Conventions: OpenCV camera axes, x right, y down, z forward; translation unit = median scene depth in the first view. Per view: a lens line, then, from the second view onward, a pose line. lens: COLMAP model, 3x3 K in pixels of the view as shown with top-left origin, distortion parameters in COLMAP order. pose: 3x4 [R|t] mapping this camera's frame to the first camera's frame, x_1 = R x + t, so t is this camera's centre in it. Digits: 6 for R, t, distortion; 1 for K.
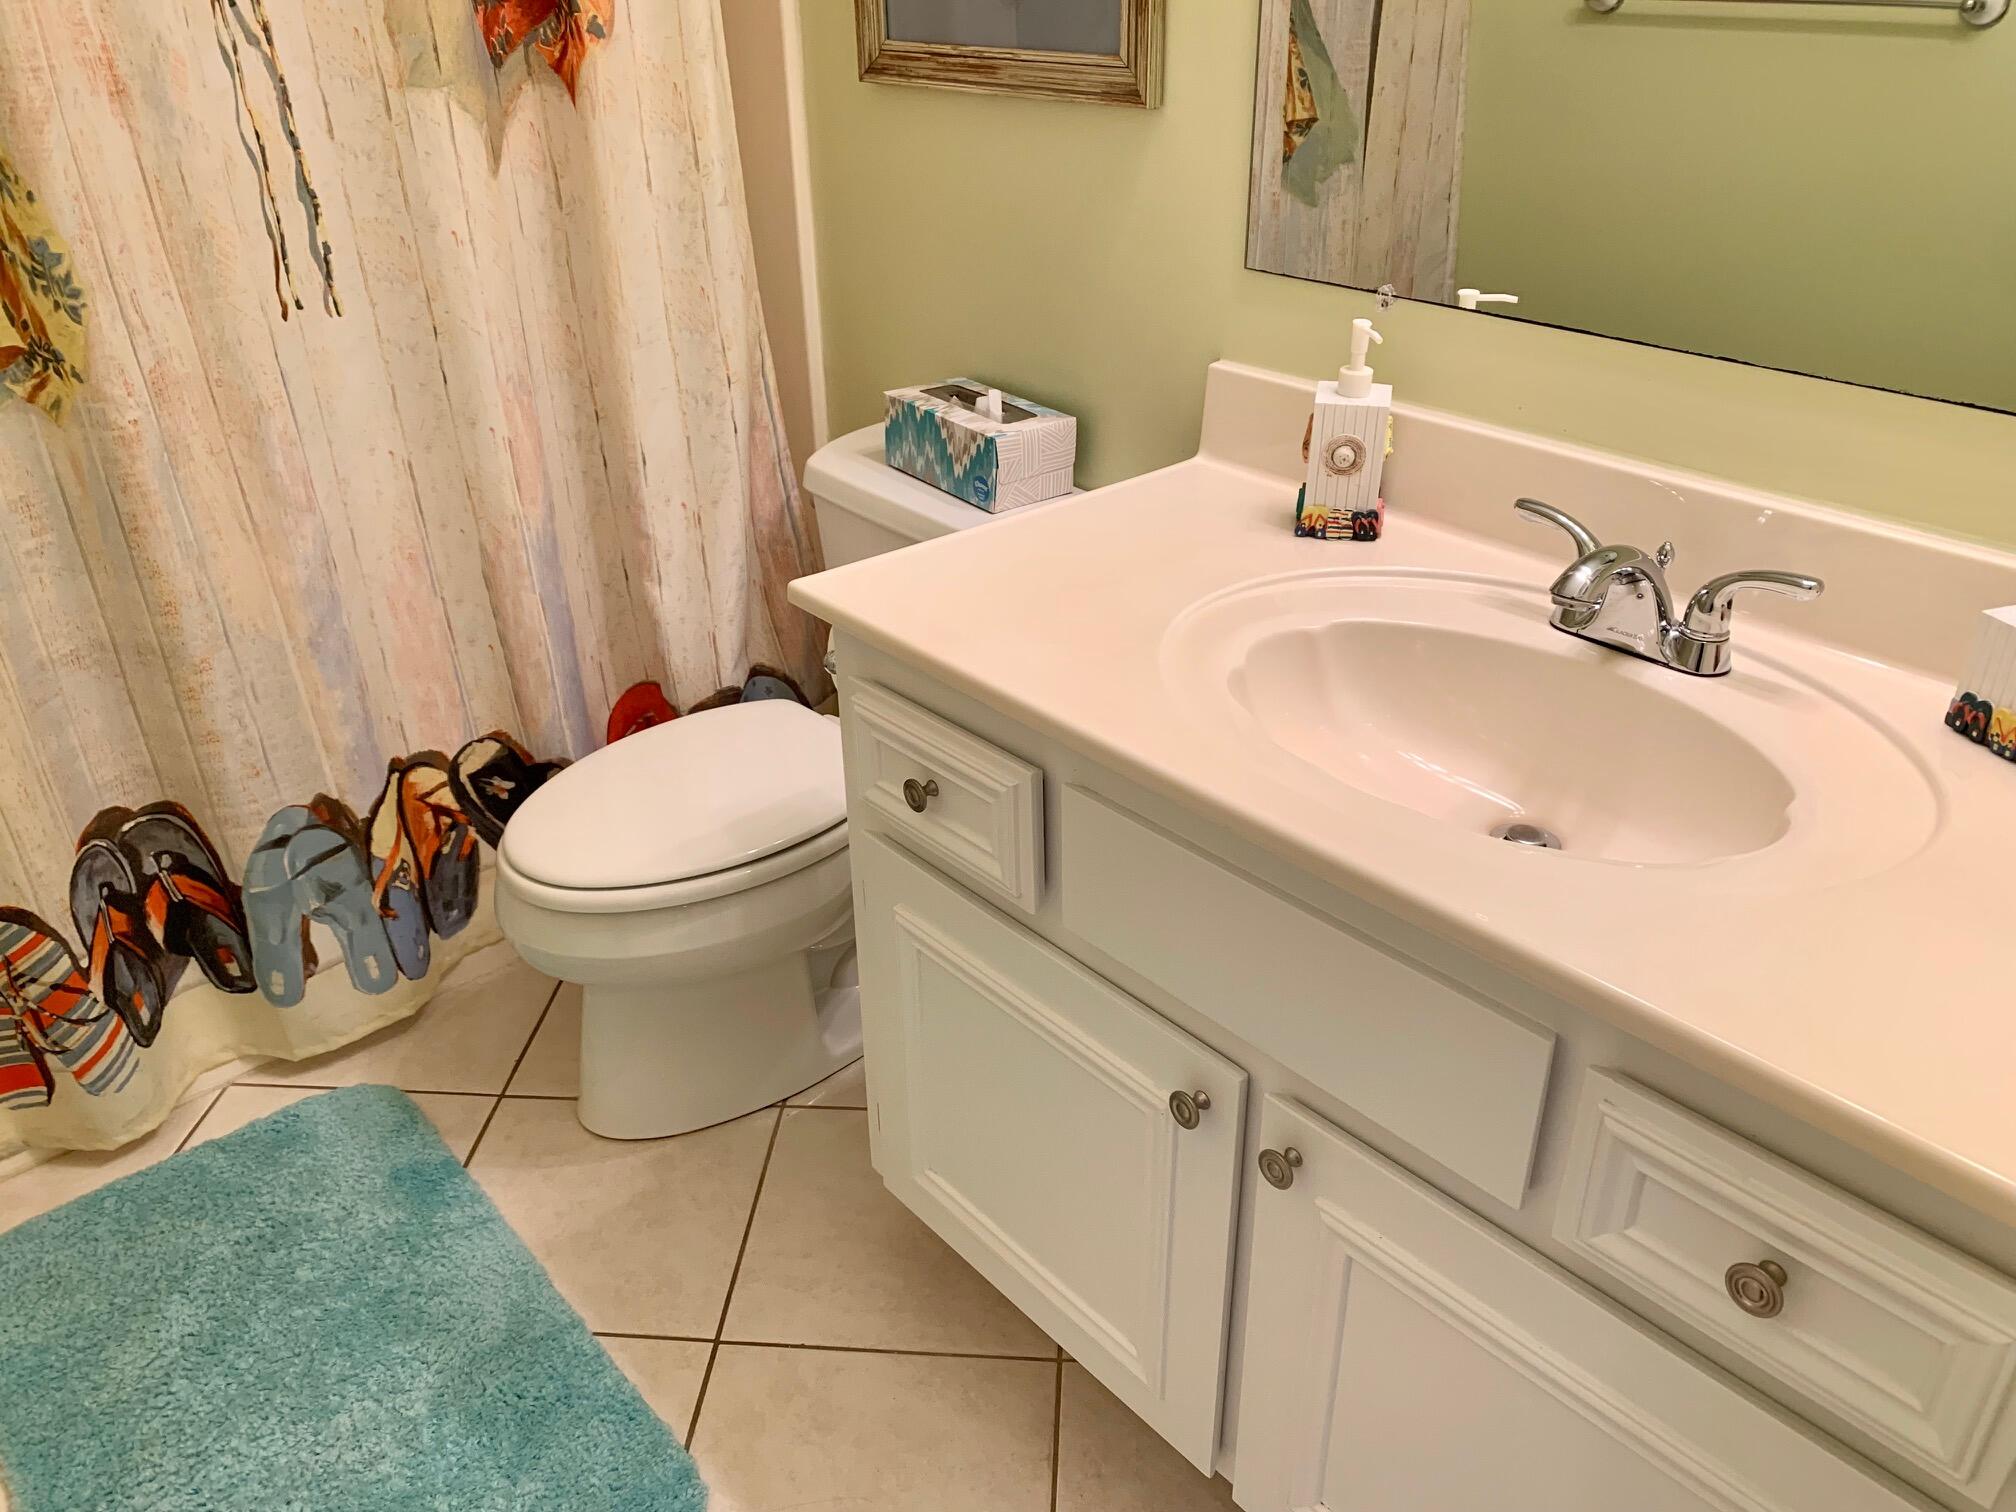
lens RADIAL K [[1586.3, 0, 988.4], [0, 1586.3, 770.3], [0, 0, 1]] dist [-0.037360, 0.081271]
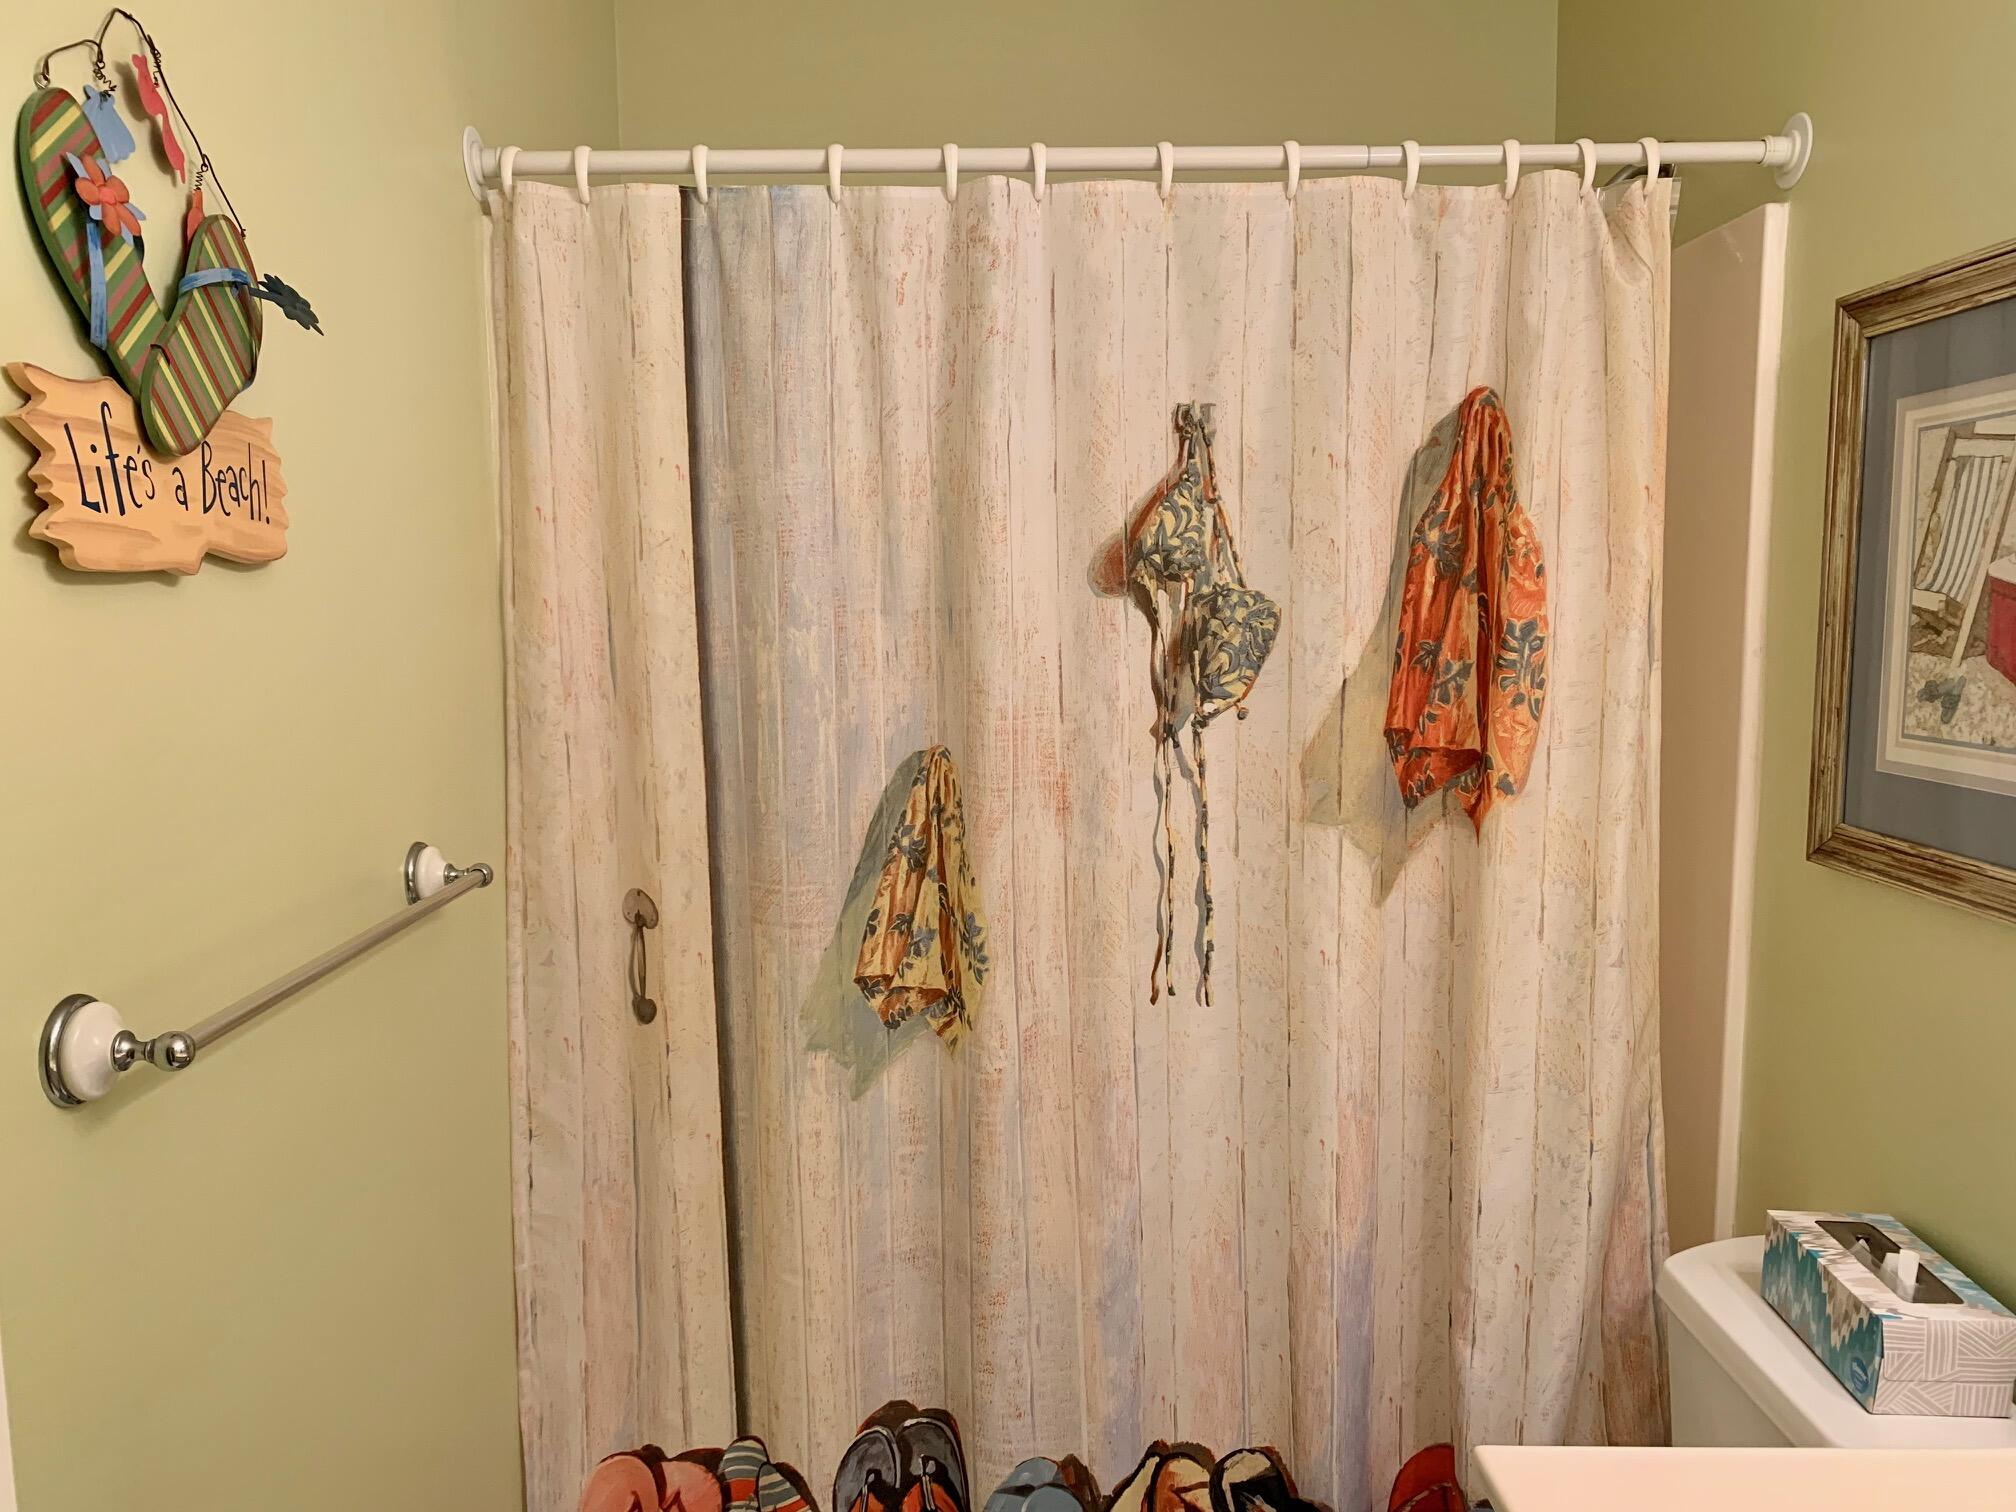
lens RADIAL K [[1586.3, 0, 1017.4], [0, 1586.3, 756.1], [0, 0, 1]] dist [-0.037360, 0.081271]
pose [[0.783022, 0.096082, -0.614528, 0.119551], [-0.321617, 0.908211, -0.267799, -0.110689], [0.532390, 0.407335, 0.742051, 0.074305]]
